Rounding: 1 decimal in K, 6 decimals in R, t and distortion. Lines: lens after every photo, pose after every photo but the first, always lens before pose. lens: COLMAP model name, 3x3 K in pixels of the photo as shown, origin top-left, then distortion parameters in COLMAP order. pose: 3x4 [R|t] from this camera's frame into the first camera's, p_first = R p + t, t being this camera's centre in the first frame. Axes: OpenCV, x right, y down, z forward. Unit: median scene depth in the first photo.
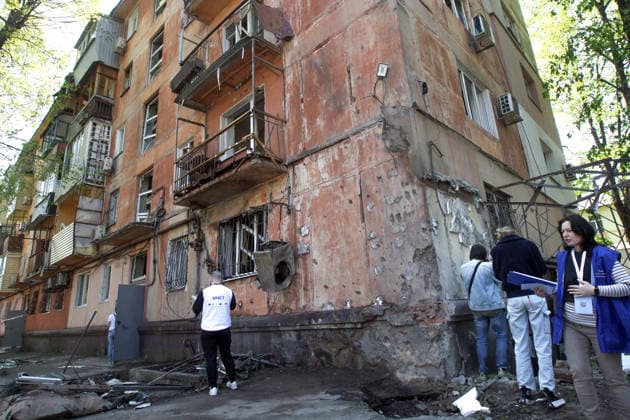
lens RADIAL K [[383.5, 0, 290.0], [0, 383.5, 212.4], [0, 0, 1]] dist [0.004196, 0.013417]
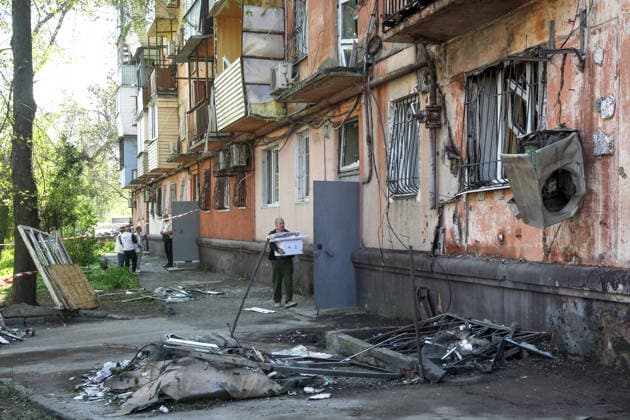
lens RADIAL K [[878.2, 0, 317.1], [0, 878.2, 213.0], [0, 0, 1]] dist [0.154405, 0.000000]
pose [[0.894257, 0.025015, -0.446854, 0.167767], [0.097910, 0.963317, 0.249869, -0.110322], [0.436712, -0.267198, 0.859004, -0.141603]]
